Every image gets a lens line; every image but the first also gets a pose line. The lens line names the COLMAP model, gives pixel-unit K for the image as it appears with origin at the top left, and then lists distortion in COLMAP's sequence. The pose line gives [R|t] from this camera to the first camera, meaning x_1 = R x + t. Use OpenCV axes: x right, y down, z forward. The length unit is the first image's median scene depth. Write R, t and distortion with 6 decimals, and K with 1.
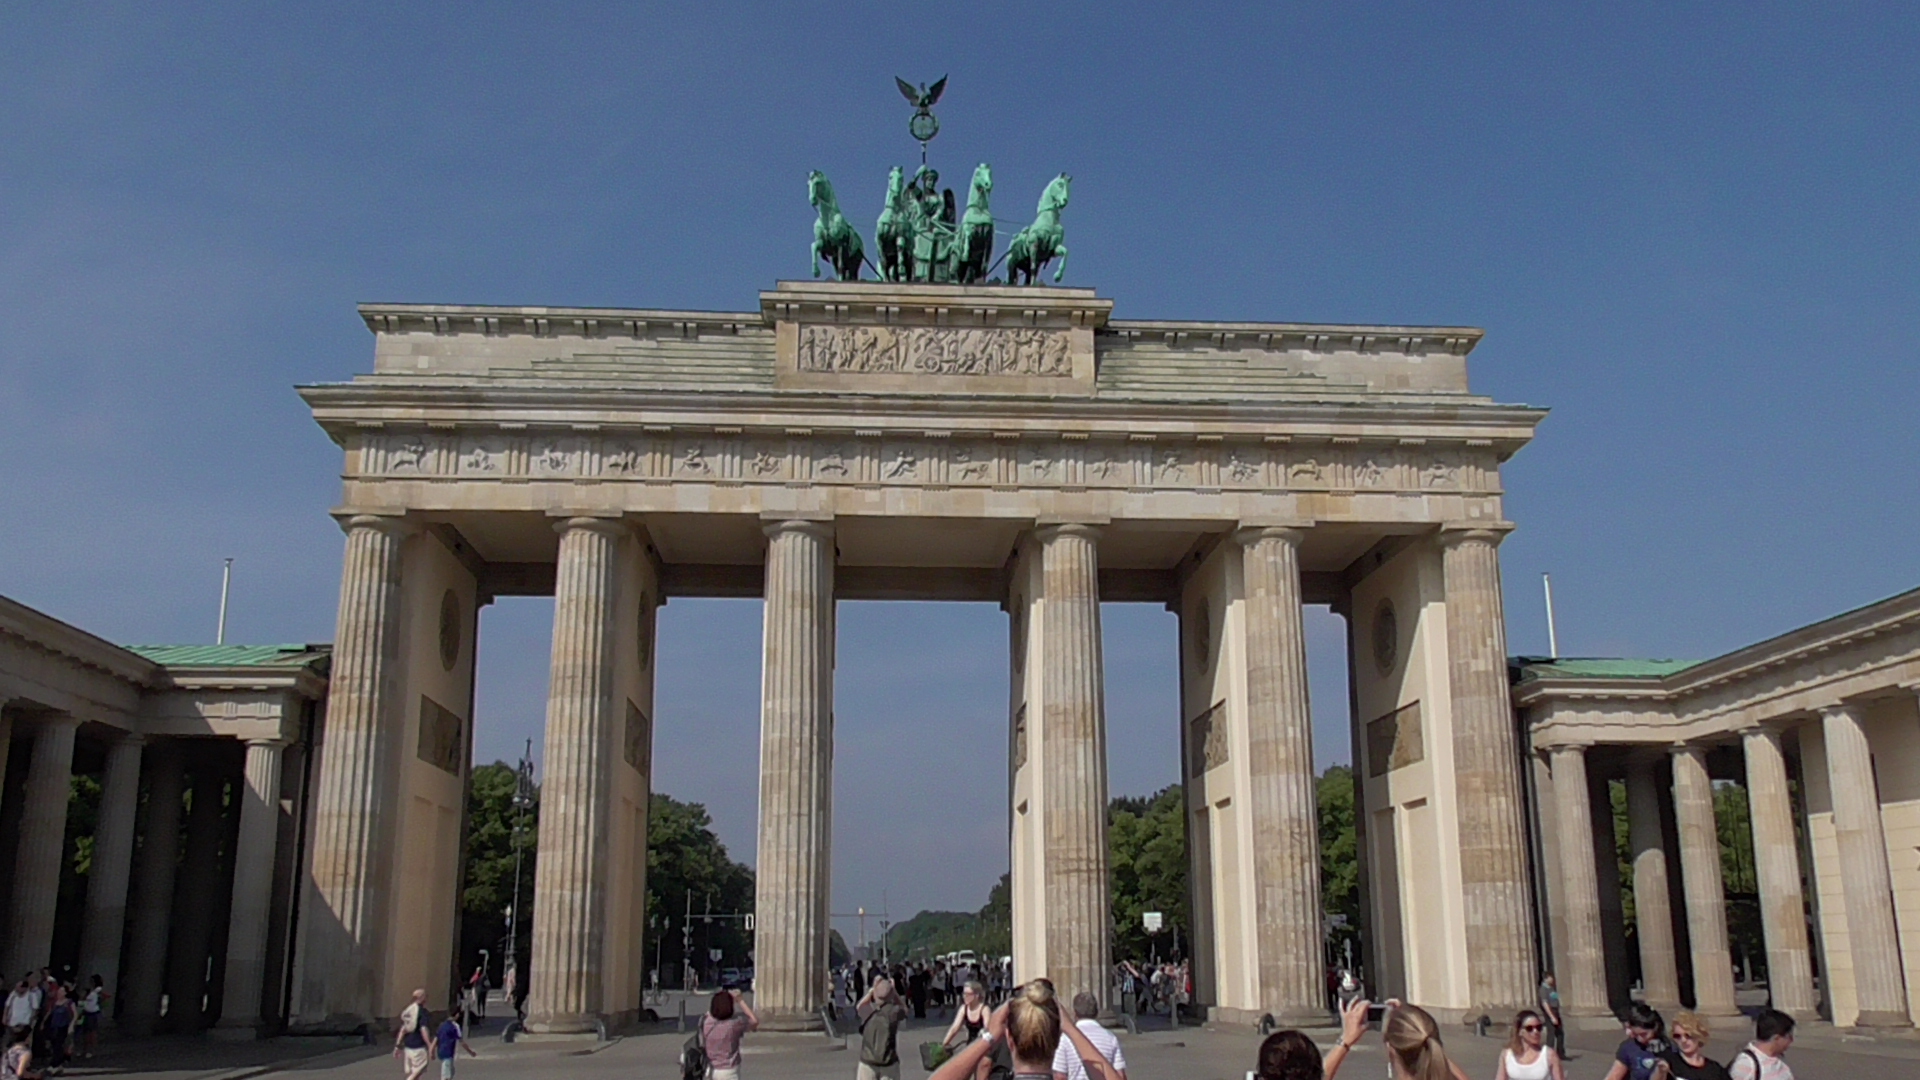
lens RADIAL K [[1625.0, 0, 960.0], [0, 1625.0, 540.0], [0, 0, 1]] dist [0.008715, -0.004111]
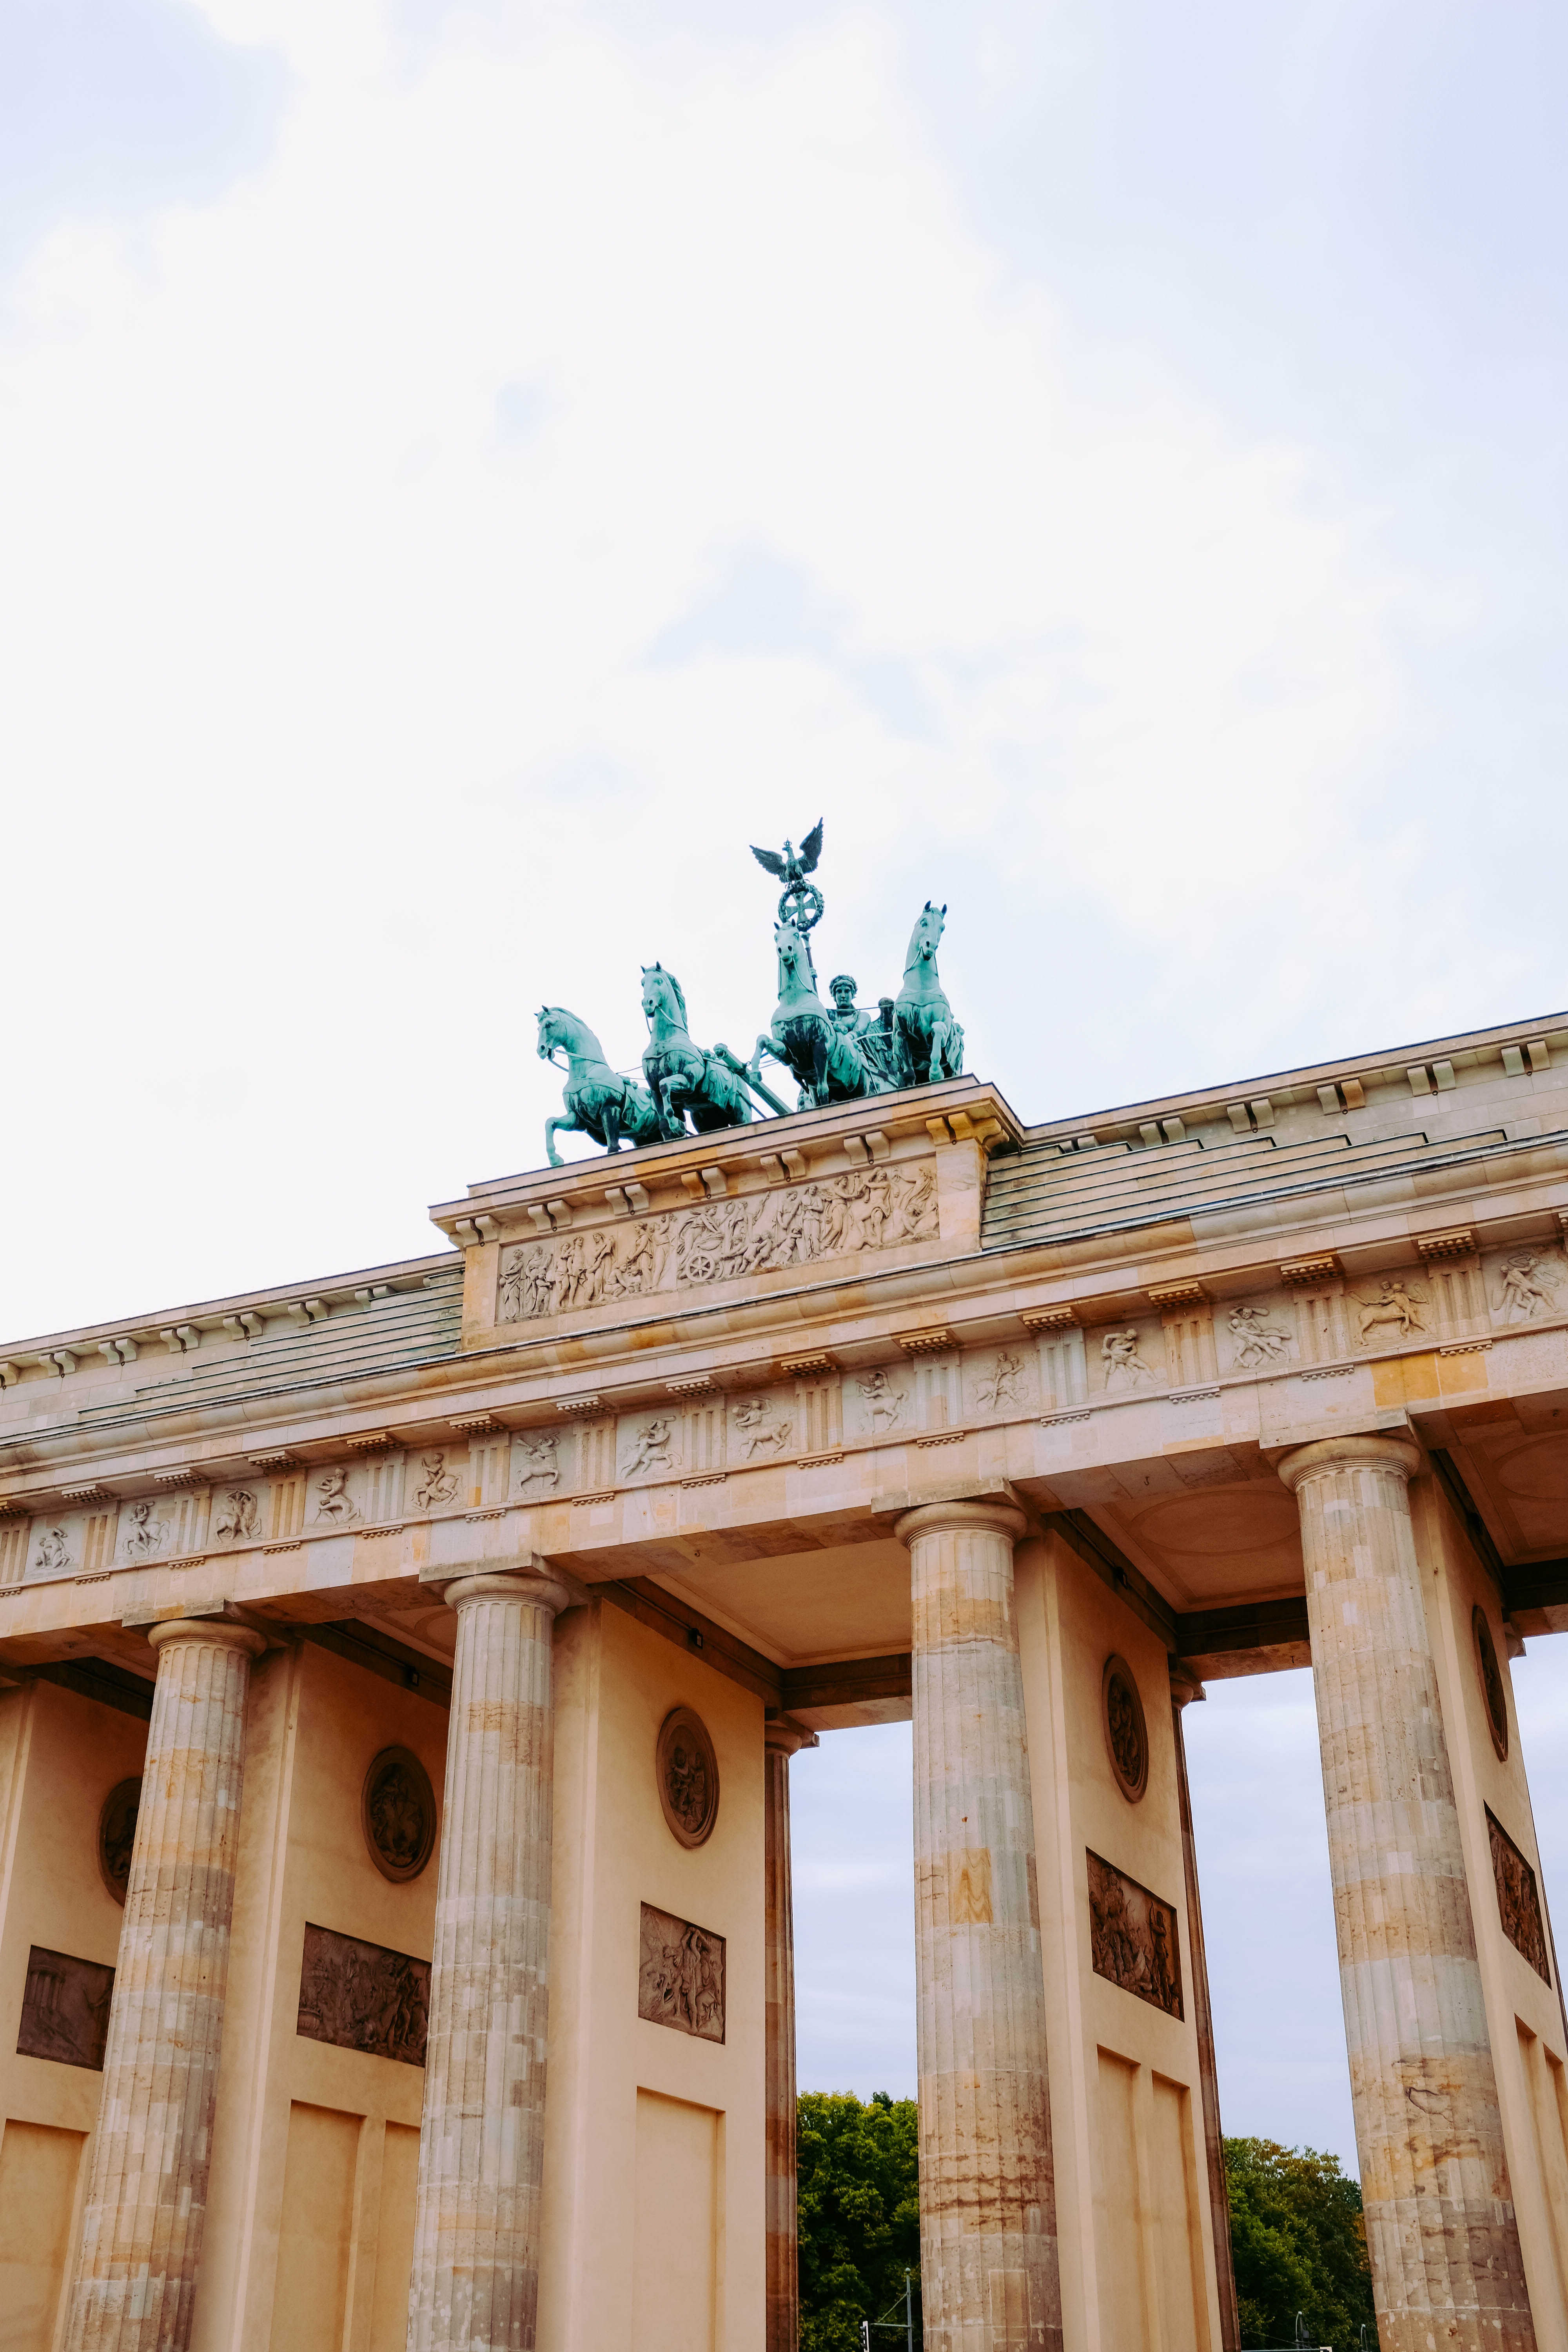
lens RADIAL K [[2271.6, 0, 784.0], [0, 2271.6, 1176.0], [0, 0, 1]] dist [-0.156247, 0.247310]
pose [[0.894595, -0.222156, -0.387746, 0.327732], [0.124758, 0.957336, -0.260661, 0.071878], [0.429110, 0.184812, 0.884143, 0.315297]]
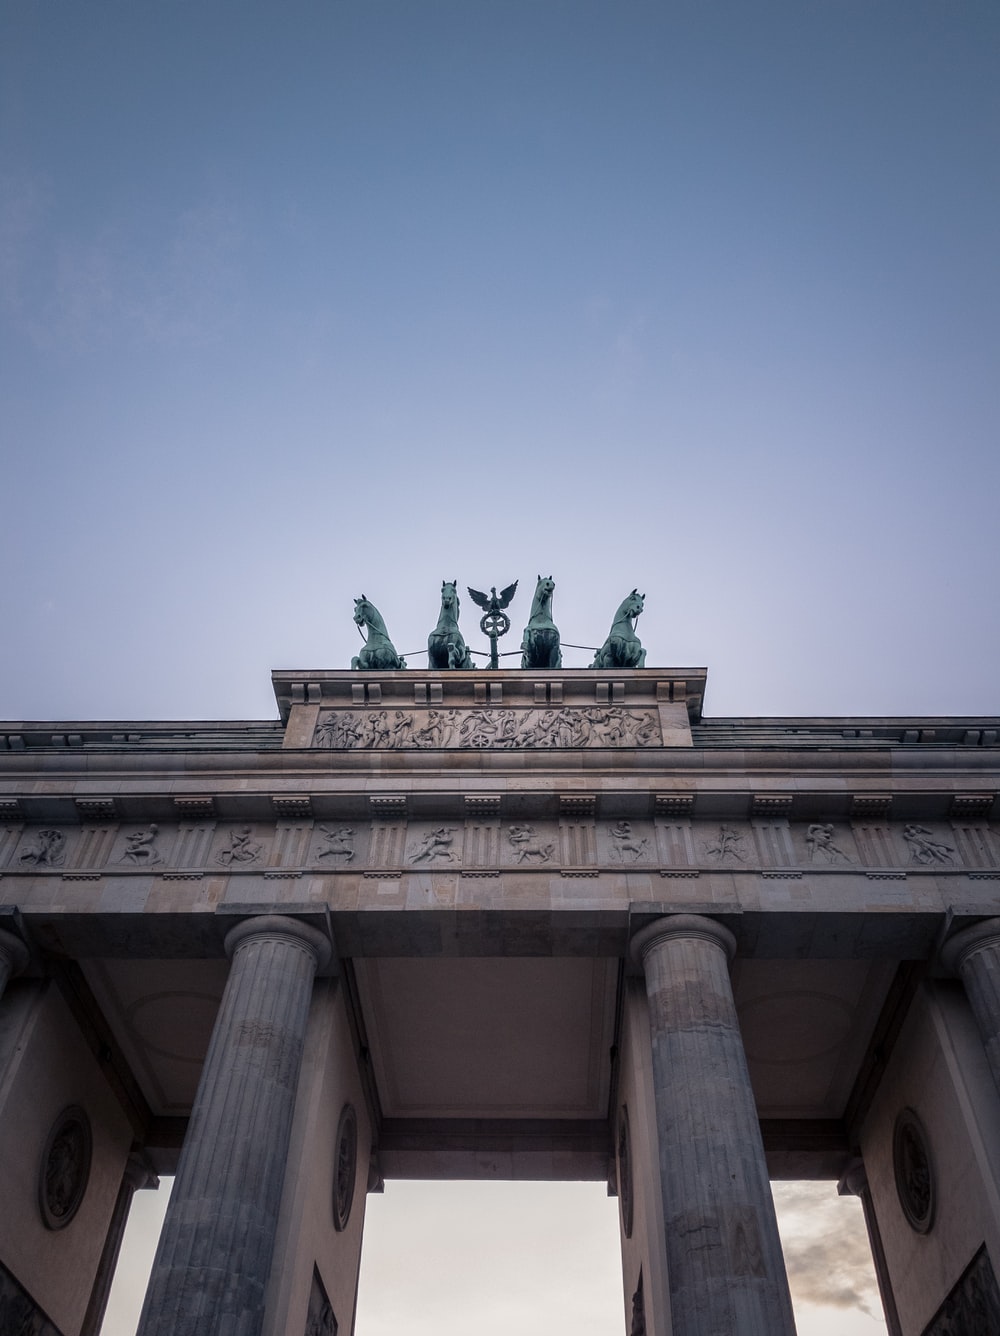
lens RADIAL K [[1036.6, 0, 500.0], [0, 1036.6, 668.0], [0, 0, 1]] dist [0.216067, -0.382697]
pose [[0.995841, -0.052325, -0.074588, 0.031441], [0.001359, 0.827085, -0.562075, 0.146482], [0.091102, 0.559636, 0.823716, 0.580082]]
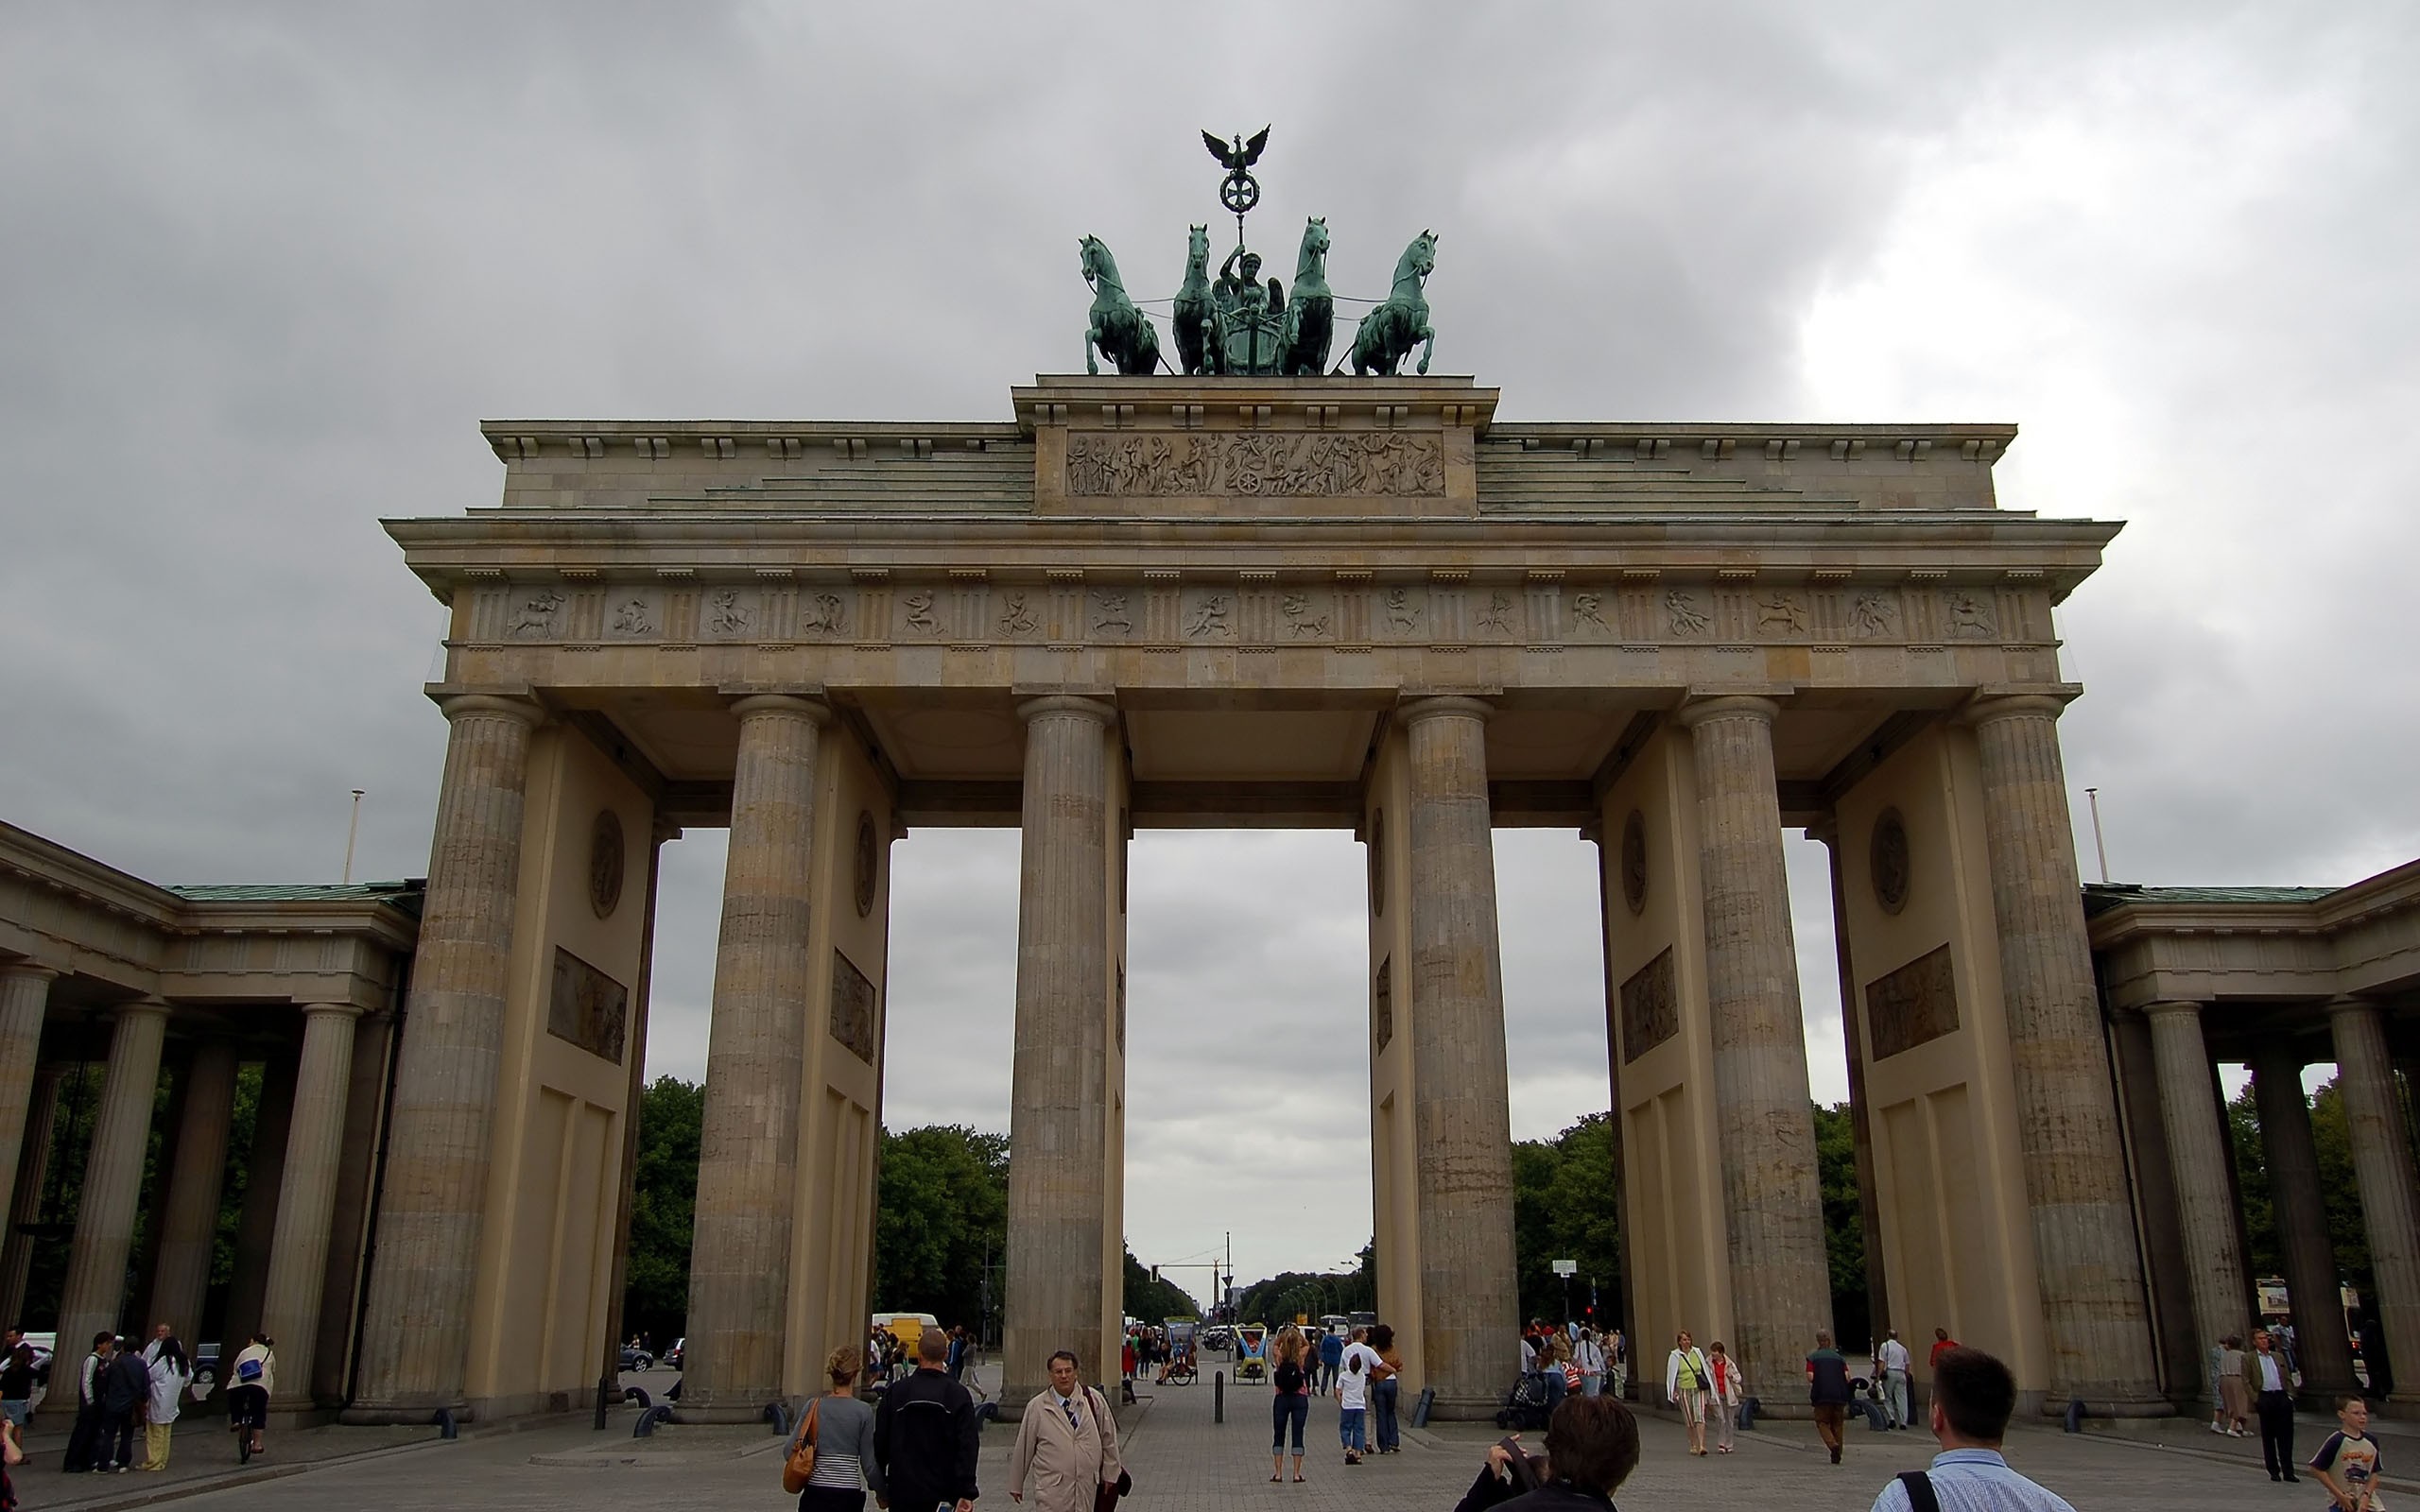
lens RADIAL K [[1875.8, 0, 1213.7], [0, 1875.8, 712.6], [0, 0, 1]] dist [-0.010536, 0.004420]
pose [[0.998361, -0.016296, -0.054863, 0.011014], [0.012768, 0.997865, -0.064050, 0.048480], [0.055790, 0.063245, 0.996437, 0.175514]]
